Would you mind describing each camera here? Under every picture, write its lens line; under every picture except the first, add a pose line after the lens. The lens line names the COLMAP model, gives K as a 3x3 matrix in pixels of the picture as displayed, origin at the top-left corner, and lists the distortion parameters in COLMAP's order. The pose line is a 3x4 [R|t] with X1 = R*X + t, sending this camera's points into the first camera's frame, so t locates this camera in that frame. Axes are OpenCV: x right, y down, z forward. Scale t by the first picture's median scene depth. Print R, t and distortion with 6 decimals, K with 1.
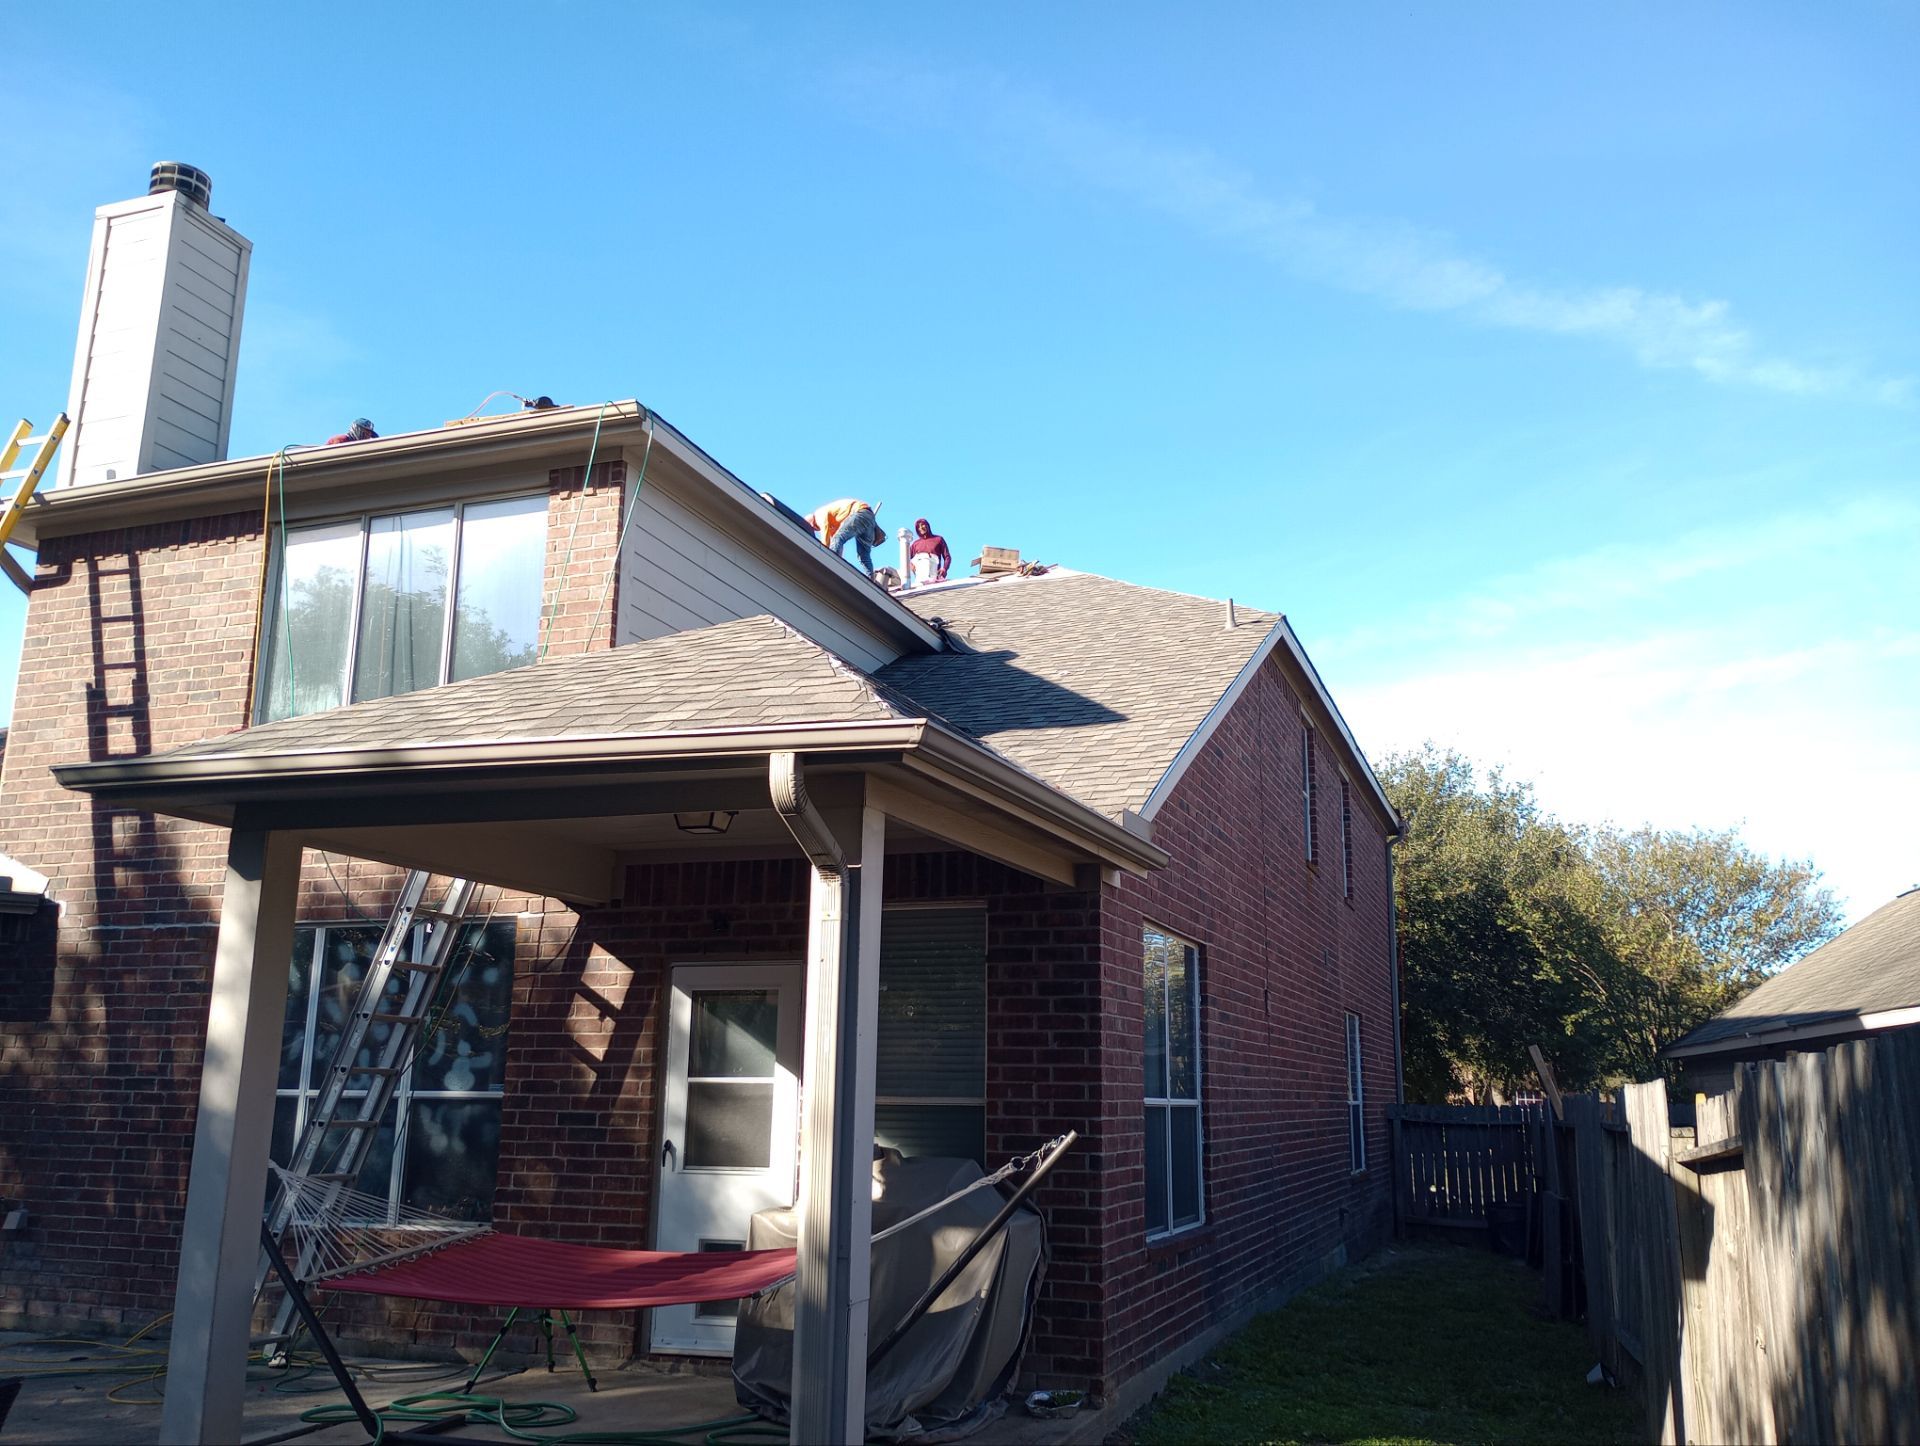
lens RADIAL K [[1592.5, 0, 956.6], [0, 1592.5, 727.2], [0, 0, 1]] dist [0.056399, -0.065902]
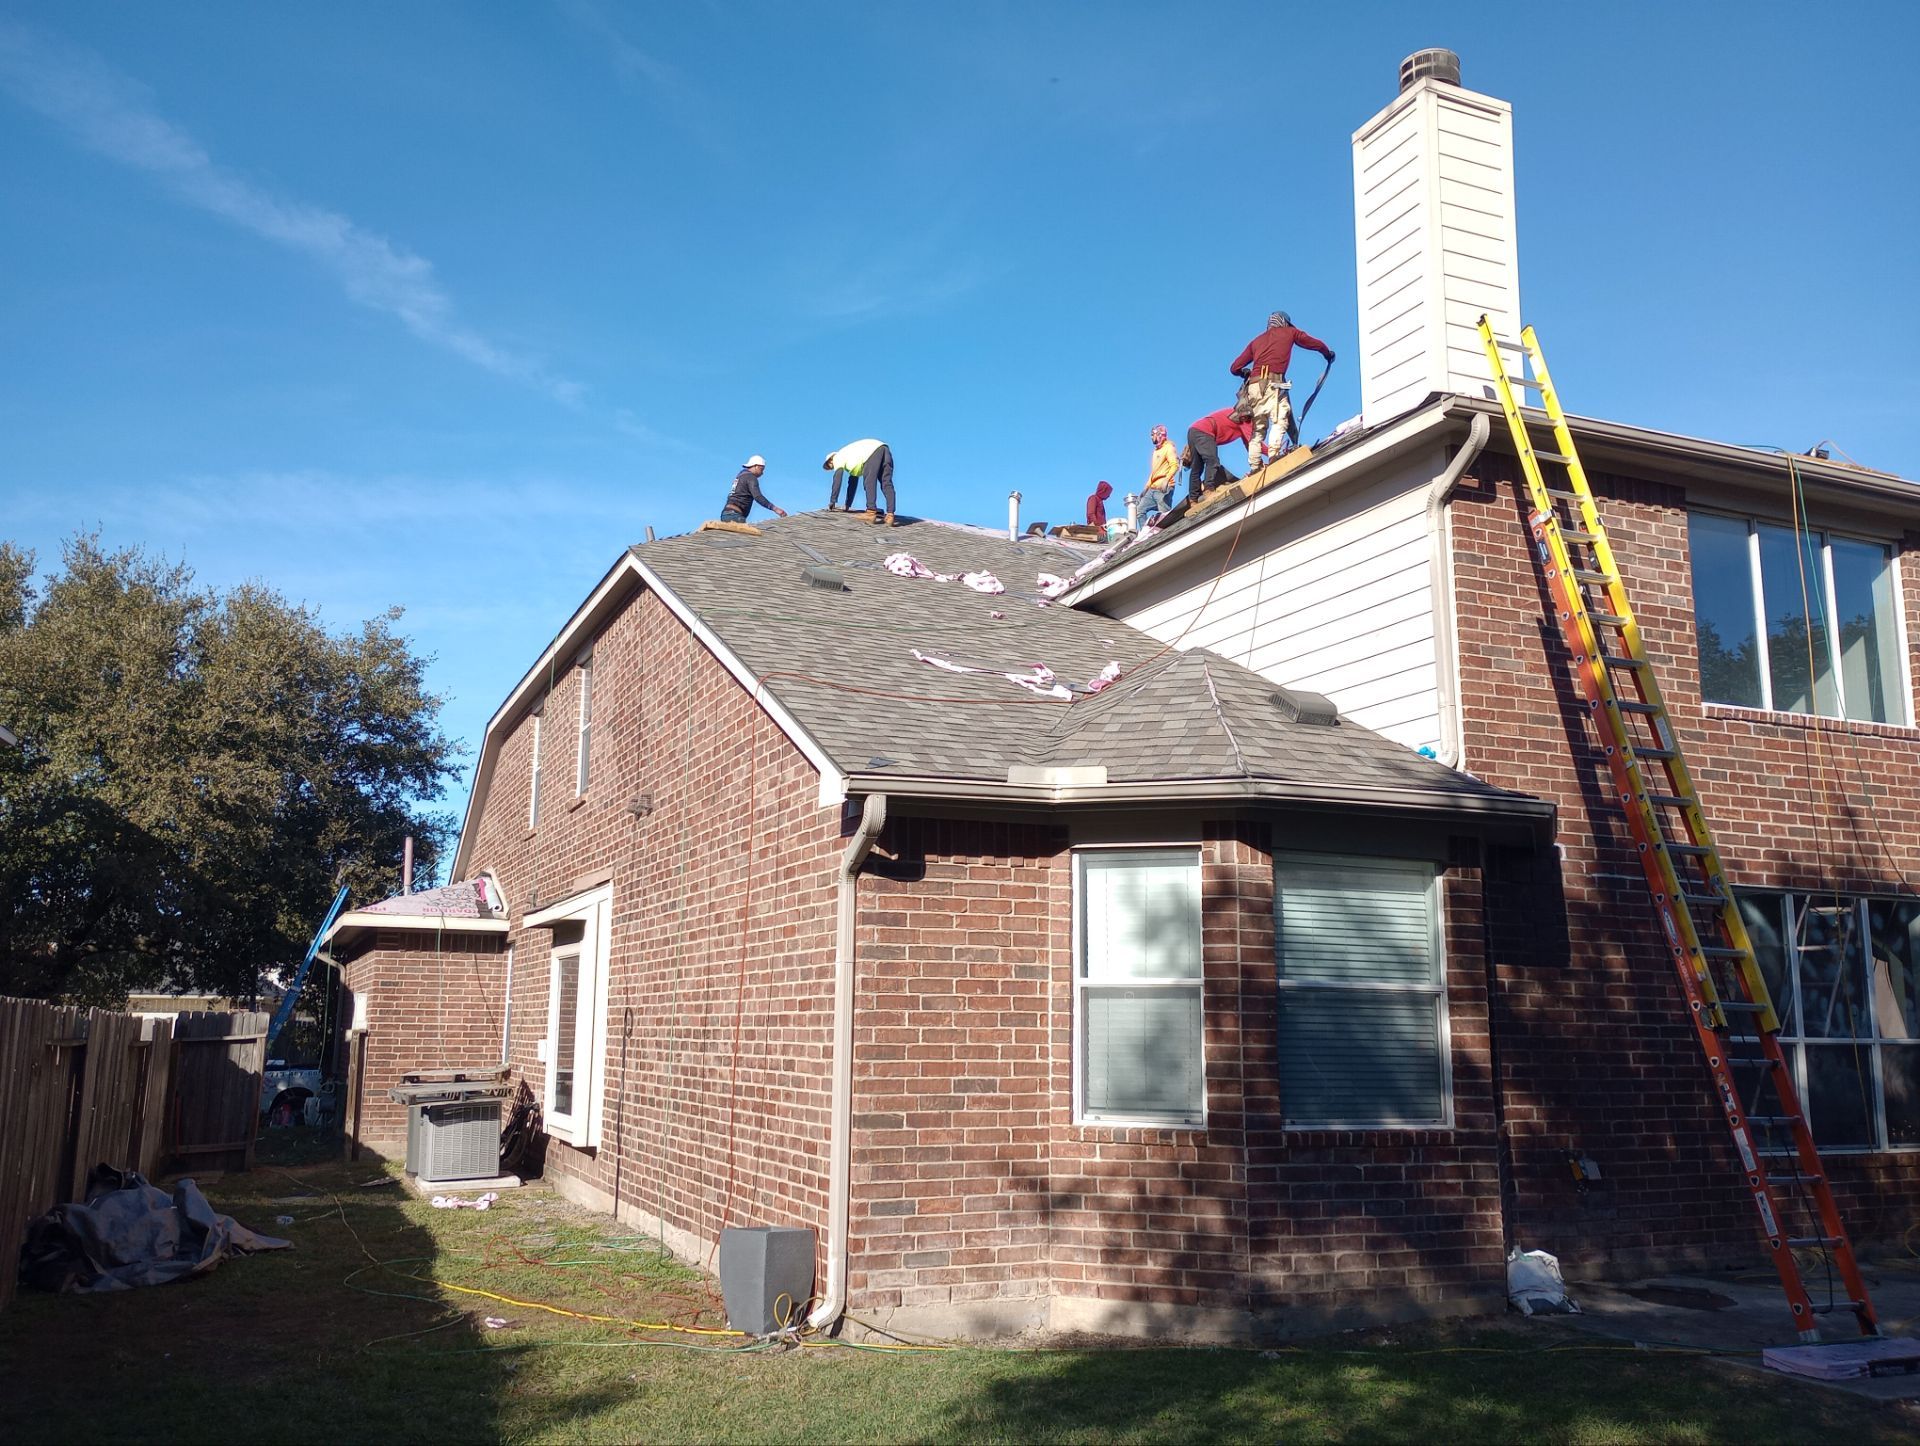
lens RADIAL K [[1592.5, 0, 940.6], [0, 1592.5, 727.2], [0, 0, 1]] dist [0.056399, -0.065902]
pose [[0.719352, 0.122524, 0.683755, -1.550035], [-0.155224, 0.987784, -0.013698, 0.113697], [-0.677081, -0.096281, 0.729583, 0.574468]]
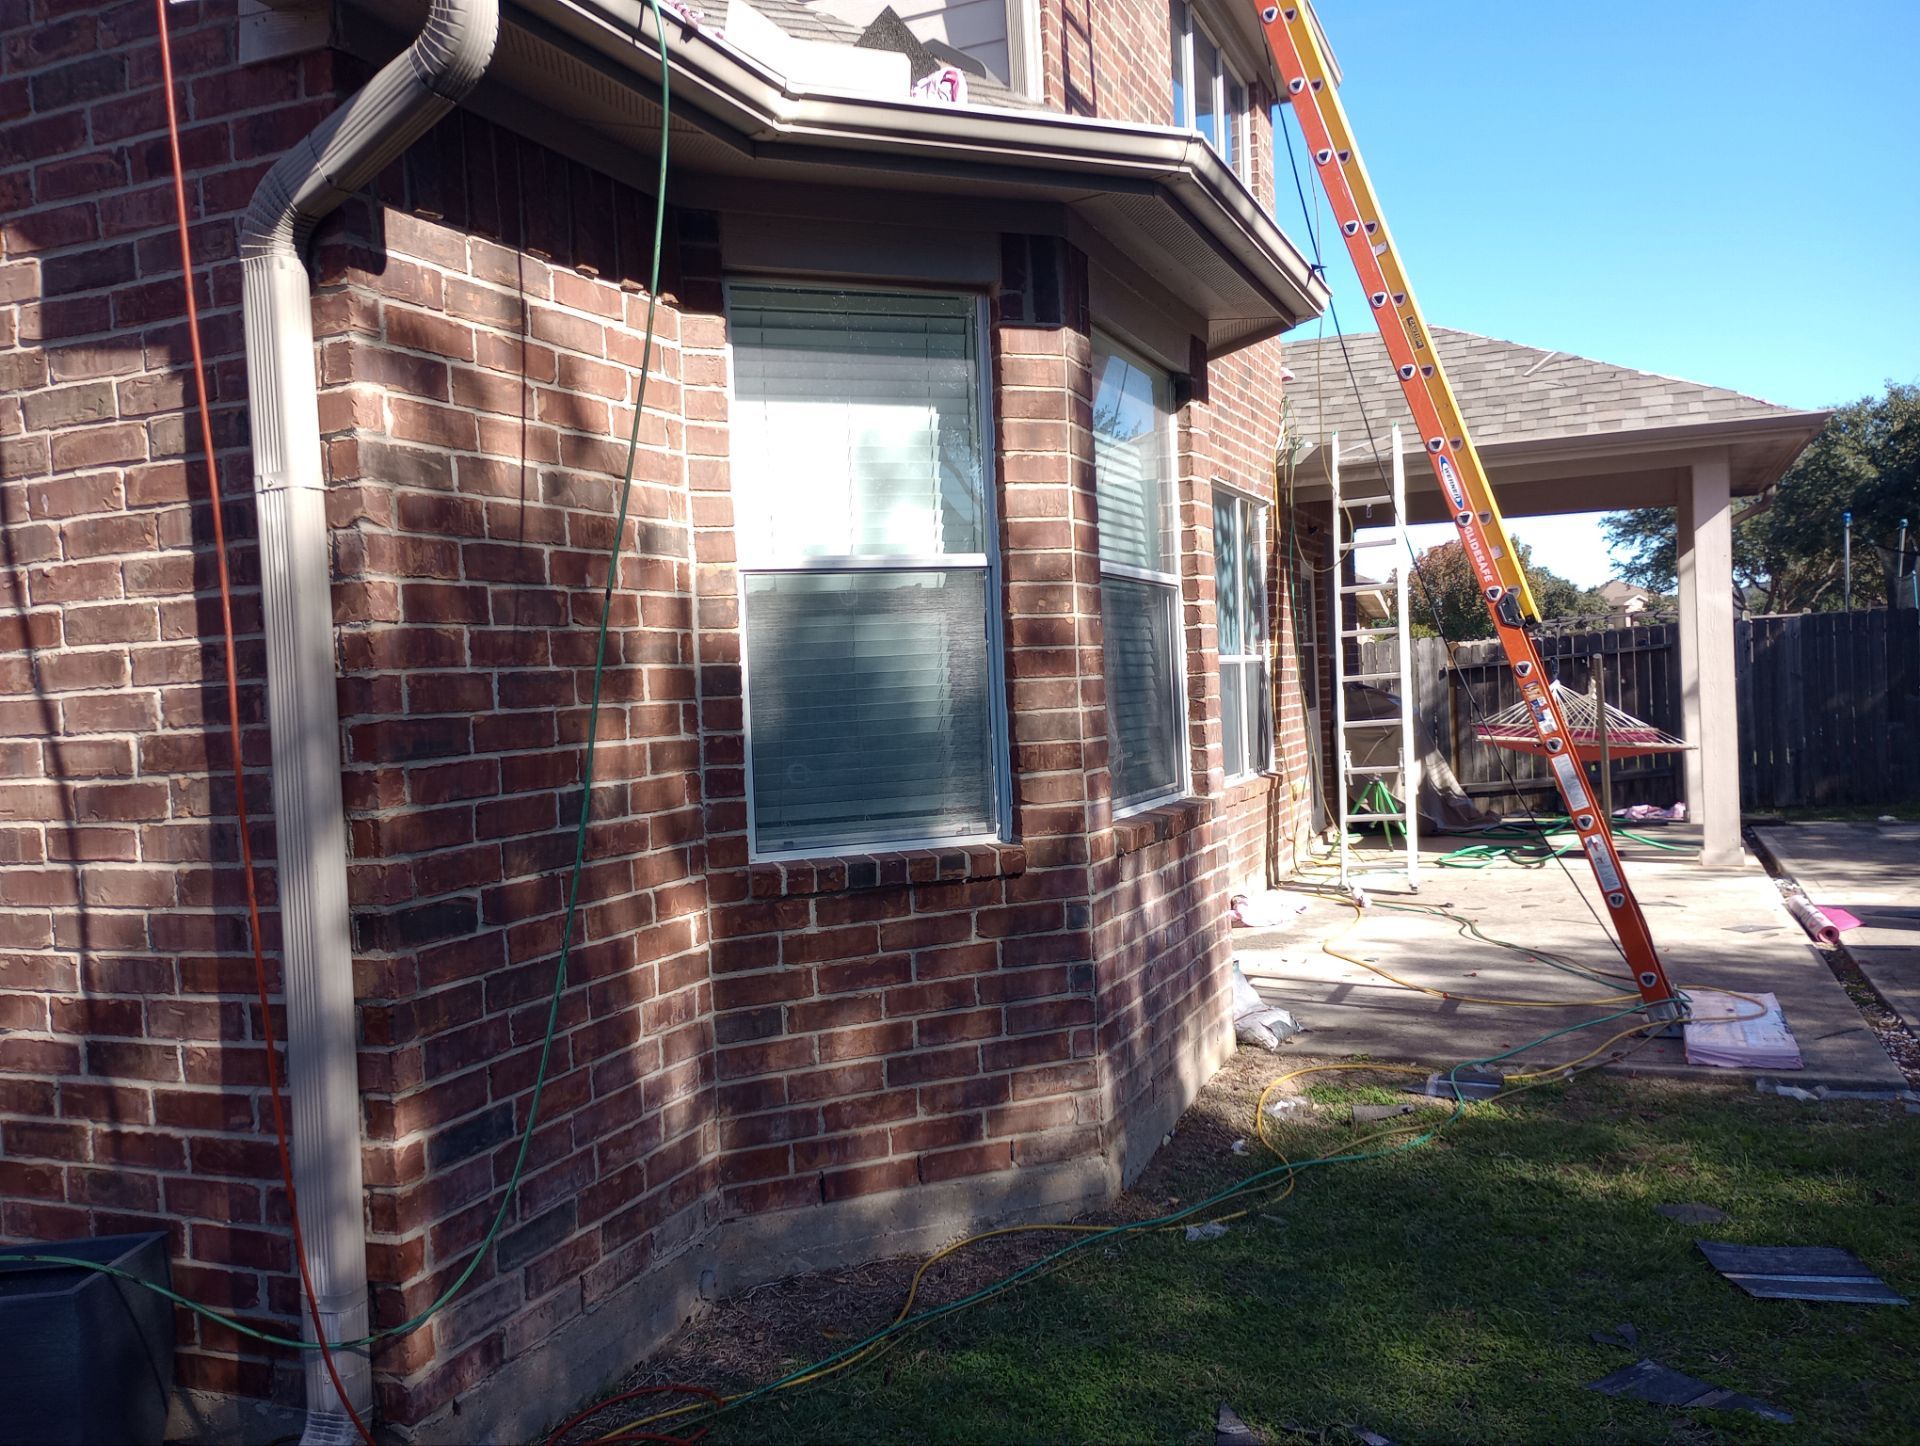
lens RADIAL K [[1592.5, 0, 949.6], [0, 1592.5, 732.7], [0, 0, 1]] dist [0.056399, -0.065902]
pose [[0.042364, -0.047118, 0.997991, -1.291673], [-0.174747, 0.983141, 0.053835, 0.234116], [-0.983702, -0.176676, 0.033416, 1.057038]]
